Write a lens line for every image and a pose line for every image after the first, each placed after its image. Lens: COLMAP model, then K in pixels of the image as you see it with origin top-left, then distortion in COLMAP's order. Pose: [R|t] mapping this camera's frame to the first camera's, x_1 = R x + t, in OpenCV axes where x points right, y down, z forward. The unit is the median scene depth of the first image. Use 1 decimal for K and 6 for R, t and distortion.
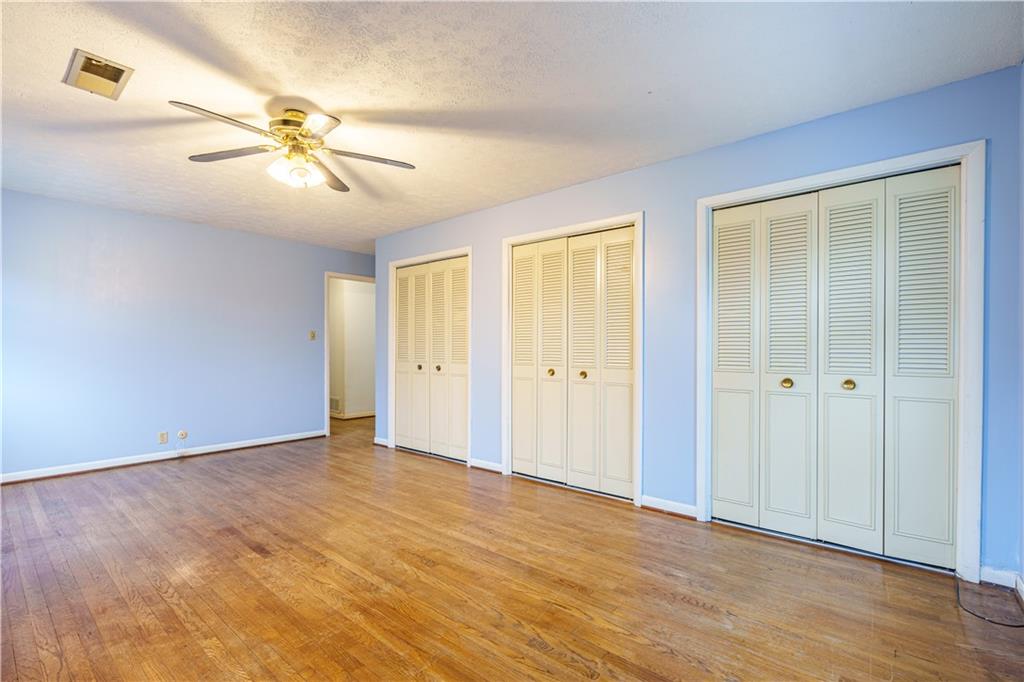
lens RADIAL K [[717.1, 0, 511.3], [0, 717.1, 347.2], [0, 0, 1]] dist [0.002819, 0.005286]
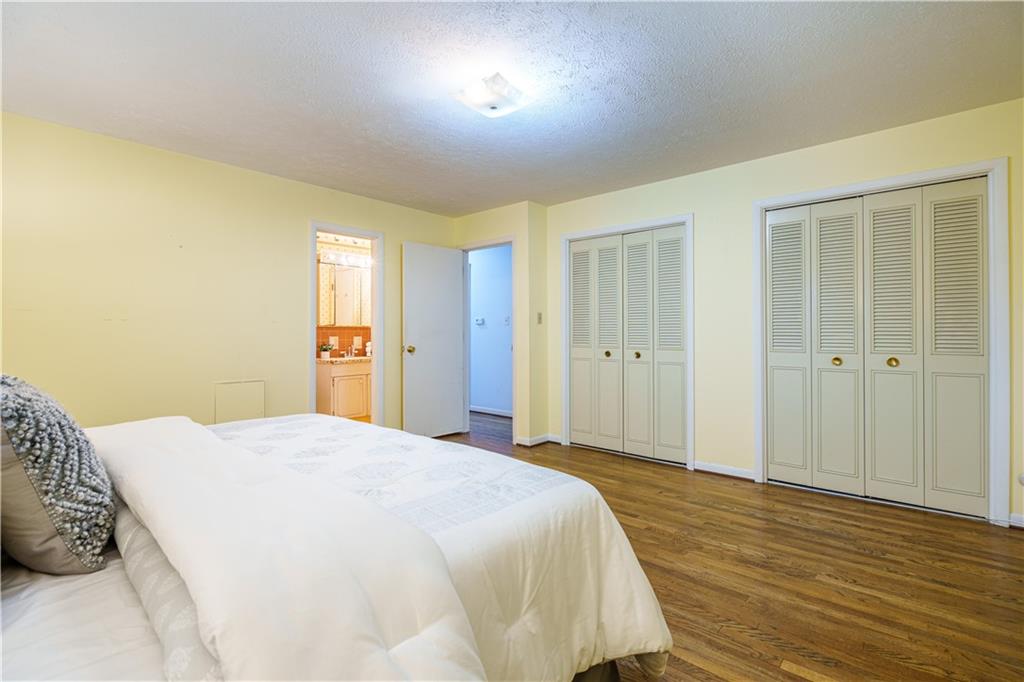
lens RADIAL K [[466.3, 0, 510.1], [0, 466.3, 333.1], [0, 0, 1]] dist [-0.003044, 0.001059]
pose [[0.981649, -0.003559, 0.190664, -0.280114], [0.003011, 0.999990, 0.003162, 0.000429], [-0.190673, -0.002530, 0.981650, 0.368731]]
